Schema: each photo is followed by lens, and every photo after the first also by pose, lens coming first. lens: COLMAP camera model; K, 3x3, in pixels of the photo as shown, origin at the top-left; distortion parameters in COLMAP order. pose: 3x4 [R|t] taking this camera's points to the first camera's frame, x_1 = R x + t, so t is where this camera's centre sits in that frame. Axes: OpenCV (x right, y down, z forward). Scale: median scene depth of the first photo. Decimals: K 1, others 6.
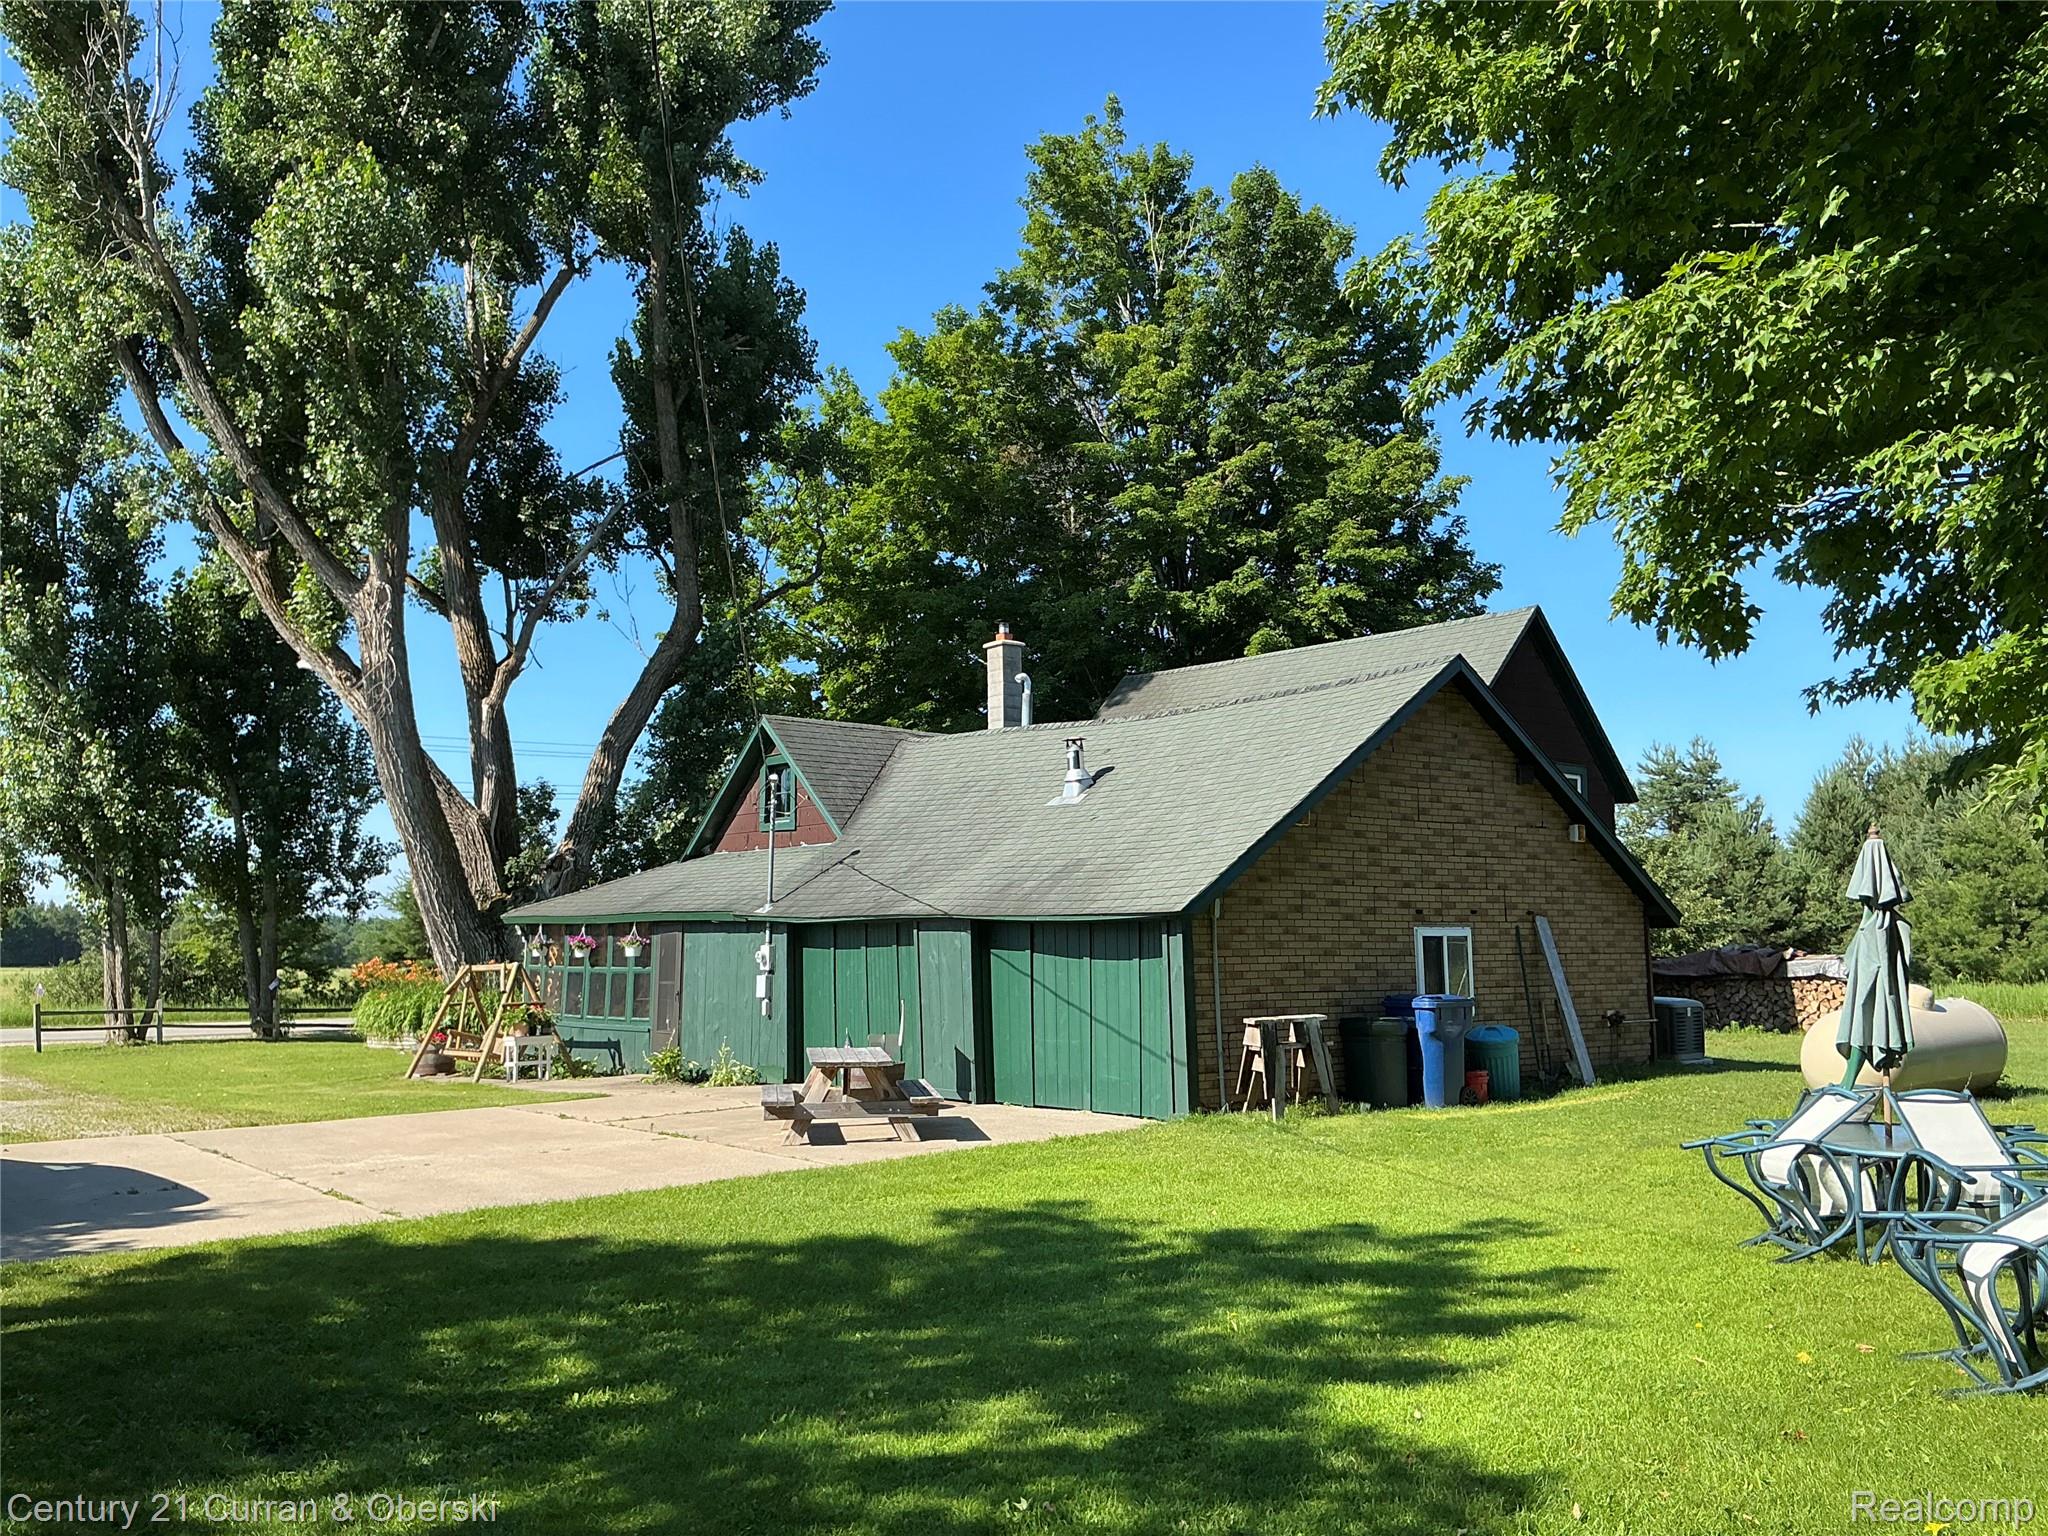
lens RADIAL K [[1678.5, 0, 1016.3], [0, 1678.5, 764.2], [0, 0, 1]] dist [0.091009, -0.155258]
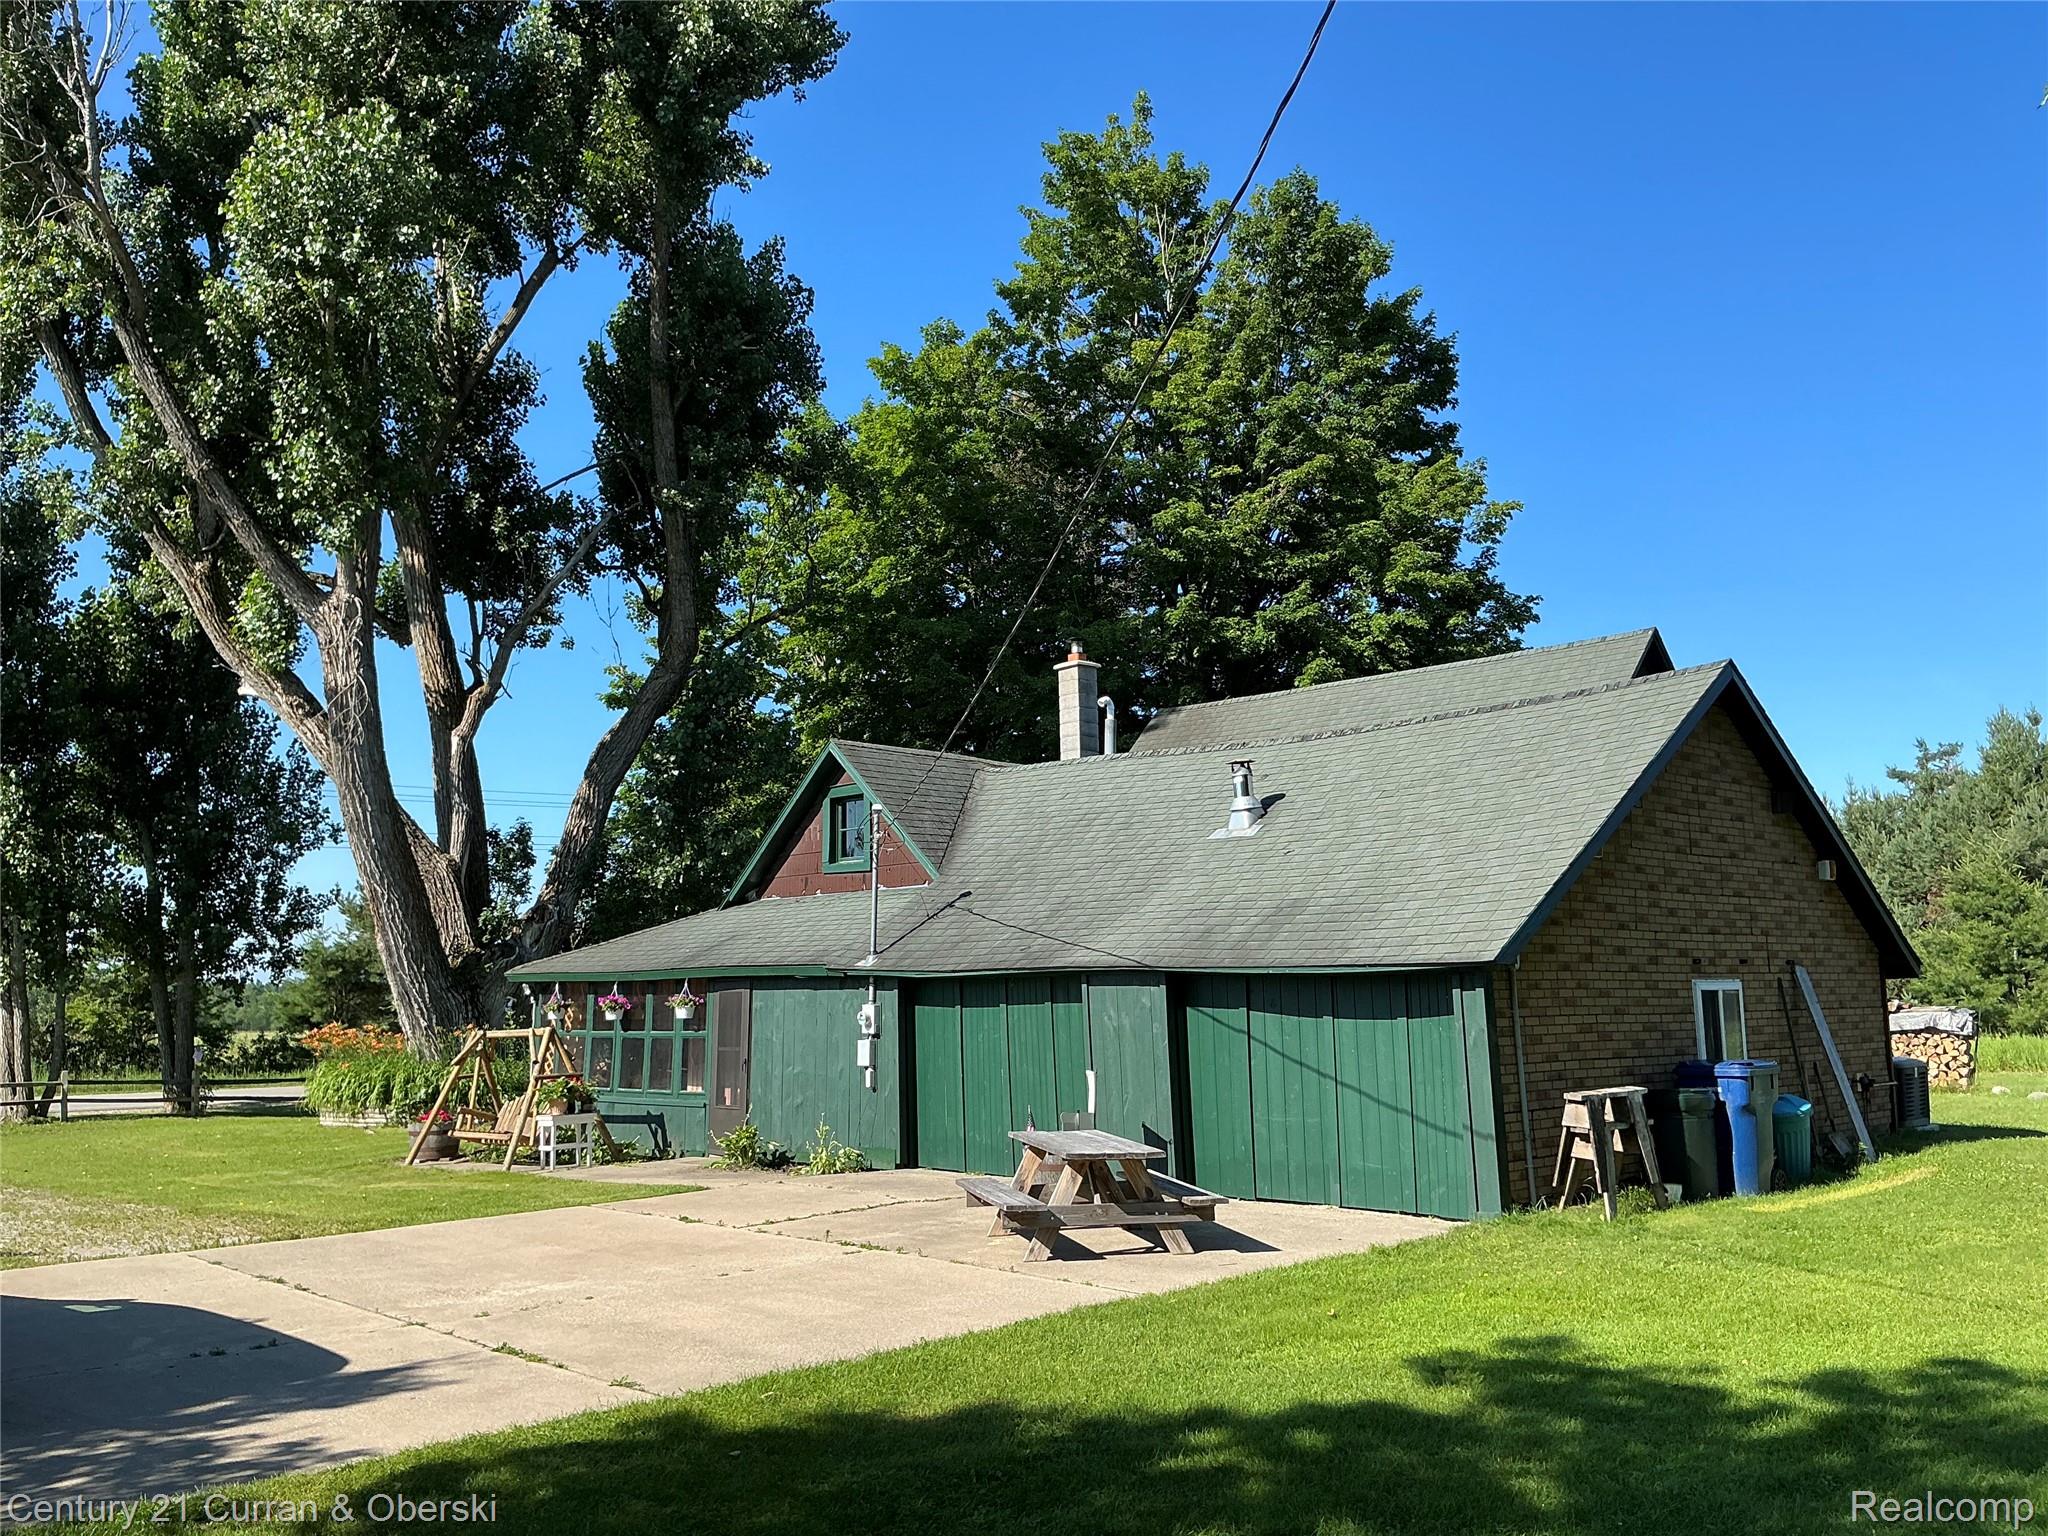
lens RADIAL K [[1678.5, 0, 1021.9], [0, 1678.5, 763.7], [0, 0, 1]] dist [0.091009, -0.155258]
pose [[0.997200, 0.003597, 0.074692, -0.087993], [-0.001137, 0.999456, -0.032953, 0.009025], [-0.074770, 0.032775, 0.996662, 0.092419]]
